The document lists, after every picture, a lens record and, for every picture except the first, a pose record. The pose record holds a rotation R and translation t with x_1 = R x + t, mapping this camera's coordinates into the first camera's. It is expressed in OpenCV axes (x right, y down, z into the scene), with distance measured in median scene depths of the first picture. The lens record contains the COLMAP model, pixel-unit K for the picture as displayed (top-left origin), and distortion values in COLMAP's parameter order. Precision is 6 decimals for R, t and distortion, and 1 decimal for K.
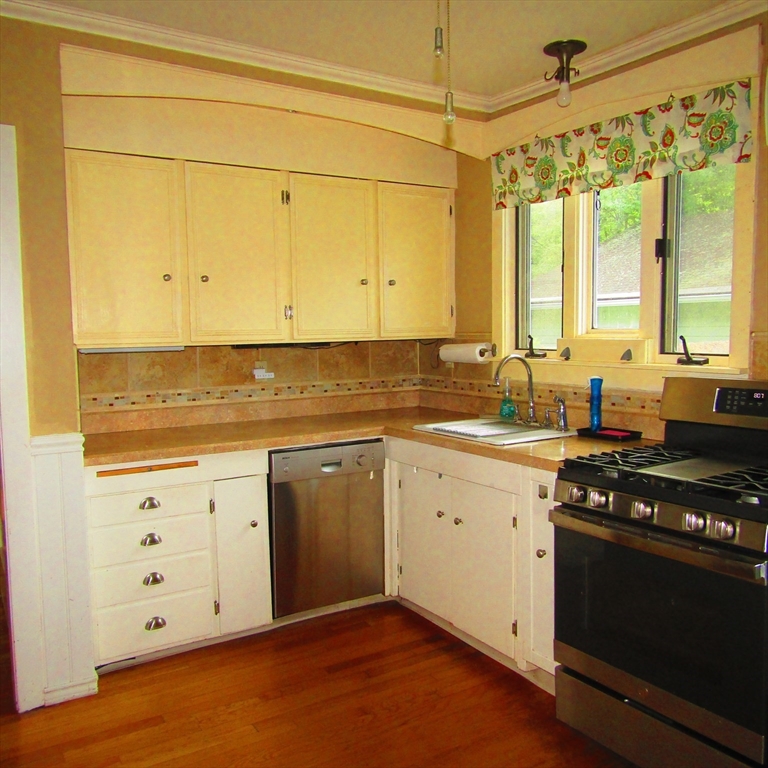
lens RADIAL K [[729.0, 0, 382.4], [0, 729.0, 385.7], [0, 0, 1]] dist [-0.010060, 0.000000]
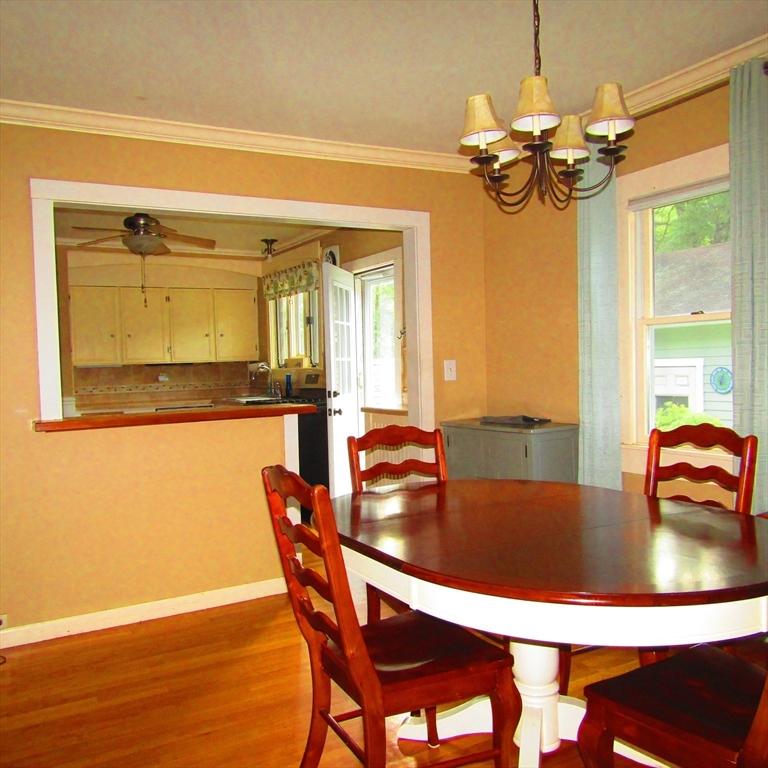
lens RADIAL K [[729.0, 0, 385.6], [0, 729.0, 384.4], [0, 0, 1]] dist [-0.010060, 0.000000]
pose [[0.998709, -0.014426, -0.048711, 0.628932], [0.011777, 0.998459, -0.054235, 0.132861], [0.049418, 0.053591, 0.997339, -1.170949]]
